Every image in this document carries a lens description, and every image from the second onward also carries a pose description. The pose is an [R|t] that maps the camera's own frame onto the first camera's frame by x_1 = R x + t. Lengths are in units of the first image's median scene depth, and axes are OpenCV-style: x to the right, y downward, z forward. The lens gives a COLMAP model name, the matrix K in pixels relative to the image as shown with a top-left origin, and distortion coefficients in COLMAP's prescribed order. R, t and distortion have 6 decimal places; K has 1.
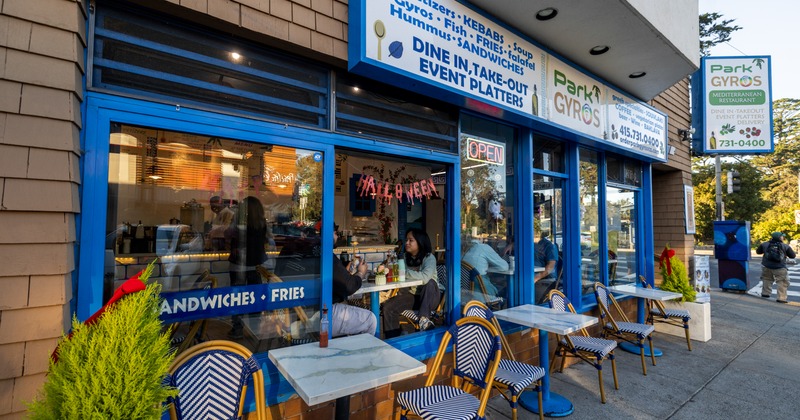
lens RADIAL K [[337.5, 0, 399.6], [0, 337.5, 209.7], [0, 0, 1]] dist [0.003951, 0.000576]
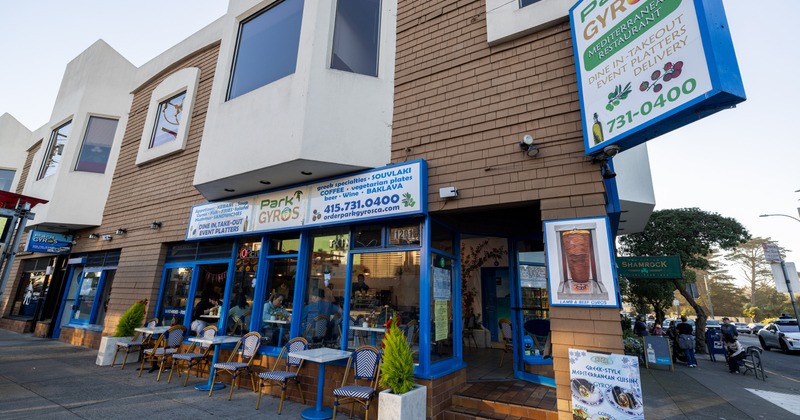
lens RADIAL K [[337.5, 0, 398.7], [0, 337.5, 212.8], [0, 0, 1]] dist [0.003951, 0.000576]
pose [[0.414290, -0.231763, -0.880142, 1.279863], [0.021385, 0.969247, -0.245161, 0.054544], [0.909894, 0.082746, 0.406506, 0.520226]]
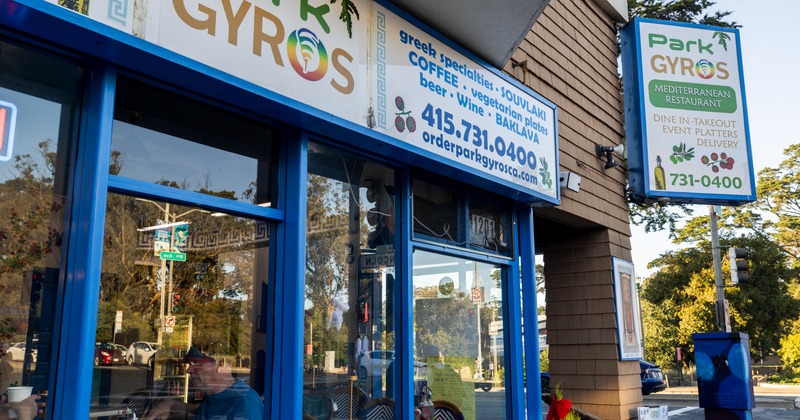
lens RADIAL K [[673.8, 0, 400.7], [0, 673.8, 212.3], [0, 0, 1]] dist [0.003129, 0.014150]
pose [[0.958655, 0.042841, 0.281329, 0.274842], [0.000180, 0.988512, -0.151145, 0.008480], [-0.284572, 0.144946, 0.947634, 0.160364]]
